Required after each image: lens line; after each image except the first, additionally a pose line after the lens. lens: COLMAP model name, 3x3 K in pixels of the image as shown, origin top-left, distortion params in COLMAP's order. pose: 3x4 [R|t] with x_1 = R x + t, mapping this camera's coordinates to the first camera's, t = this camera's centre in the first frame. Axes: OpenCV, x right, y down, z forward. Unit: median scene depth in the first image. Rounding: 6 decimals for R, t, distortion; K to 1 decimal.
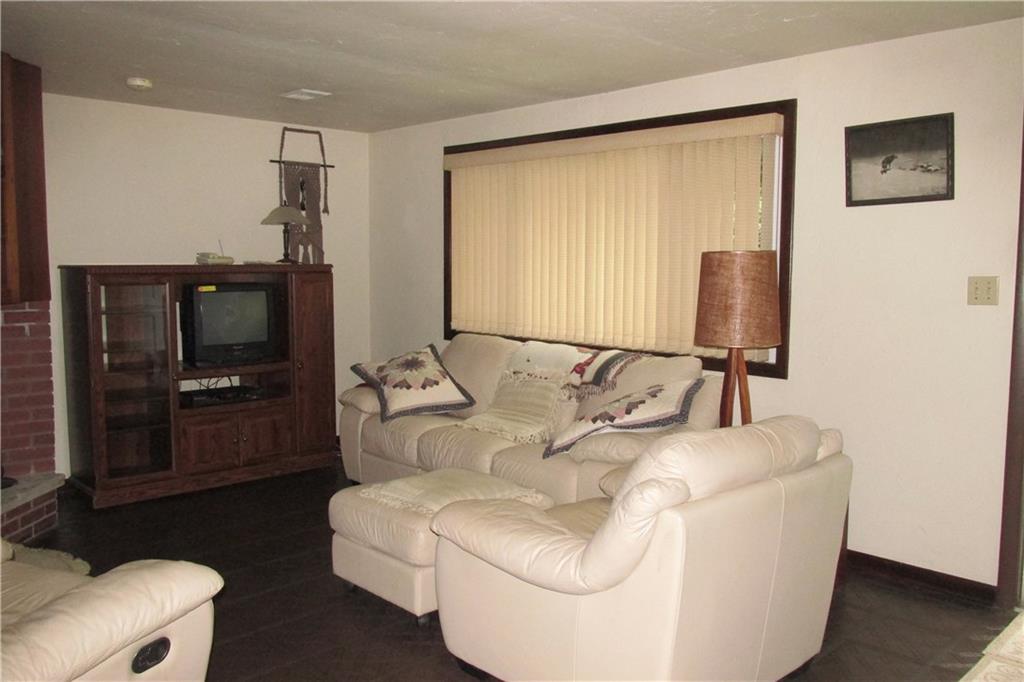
lens RADIAL K [[855.3, 0, 512.0], [0, 855.3, 341.0], [0, 0, 1]] dist [-0.012322, 0.001190]
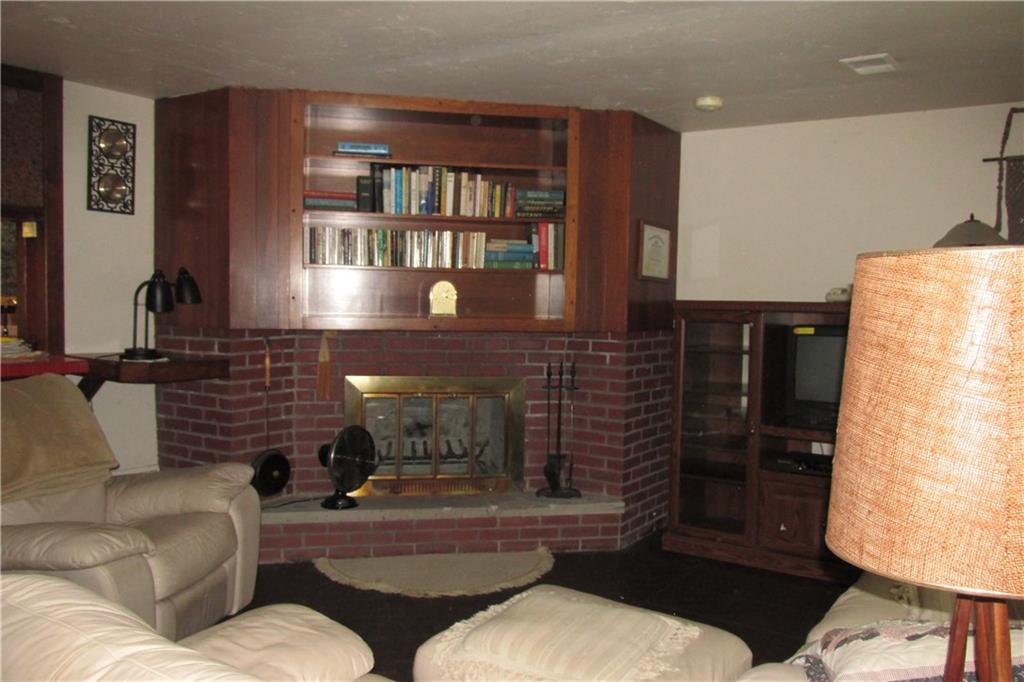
lens RADIAL K [[845.3, 0, 512.0], [0, 845.3, 341.0], [0, 0, 1]] dist [-0.036940, 0.009503]
pose [[0.208896, 0.047840, -0.976767, 0.354479], [-0.106972, 0.993927, 0.025803, -0.040341], [0.972070, 0.099096, 0.212745, 0.531076]]
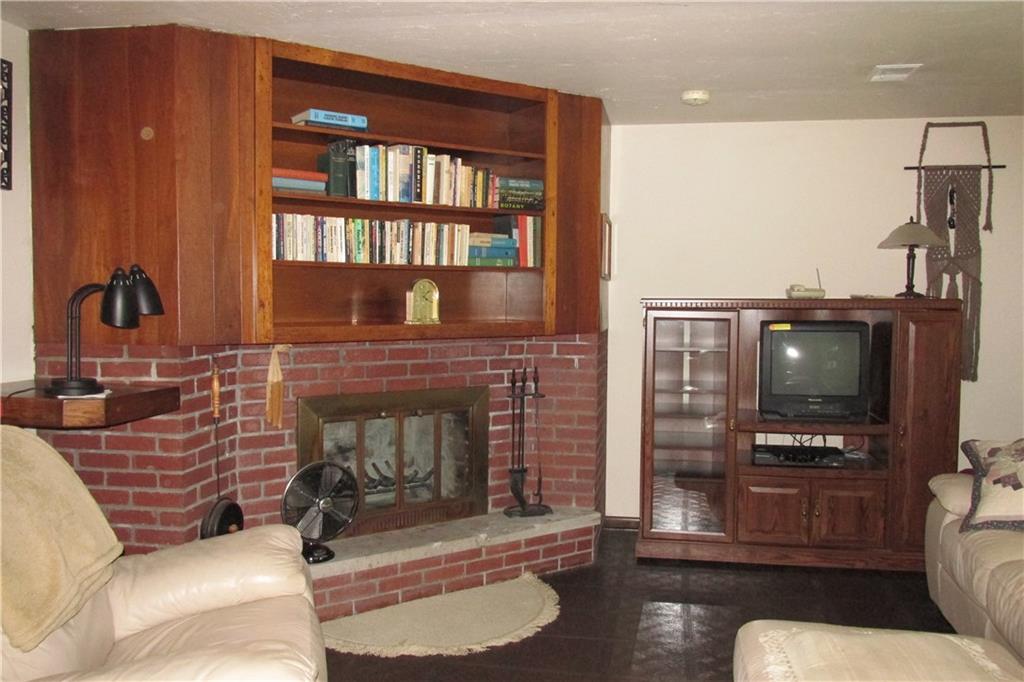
lens RADIAL K [[845.3, 0, 512.0], [0, 845.3, 341.0], [0, 0, 1]] dist [-0.036940, 0.009503]
pose [[0.581130, 0.040615, -0.812797, 0.155358], [-0.076505, 0.997057, -0.004876, -0.022106], [0.810207, 0.065017, 0.582527, 0.291410]]
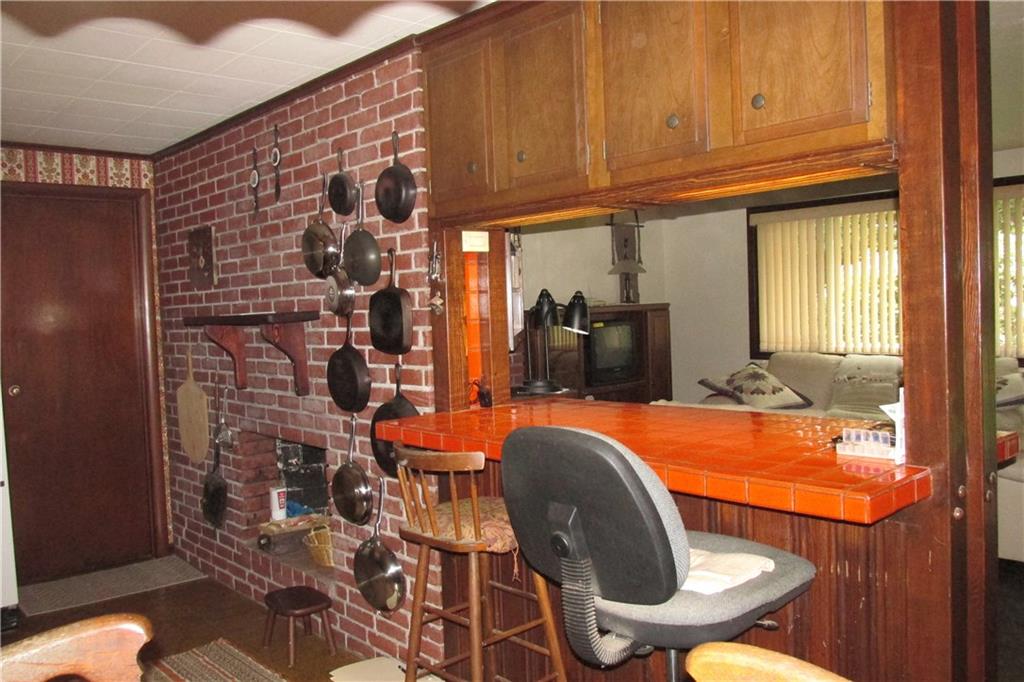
lens RADIAL K [[845.3, 0, 512.0], [0, 845.3, 341.0], [0, 0, 1]] dist [-0.036940, 0.009503]
pose [[0.998267, -0.042717, -0.040475, -0.416995], [0.040699, 0.997948, -0.049433, 0.020860], [0.042504, 0.047700, 0.997957, -0.280131]]
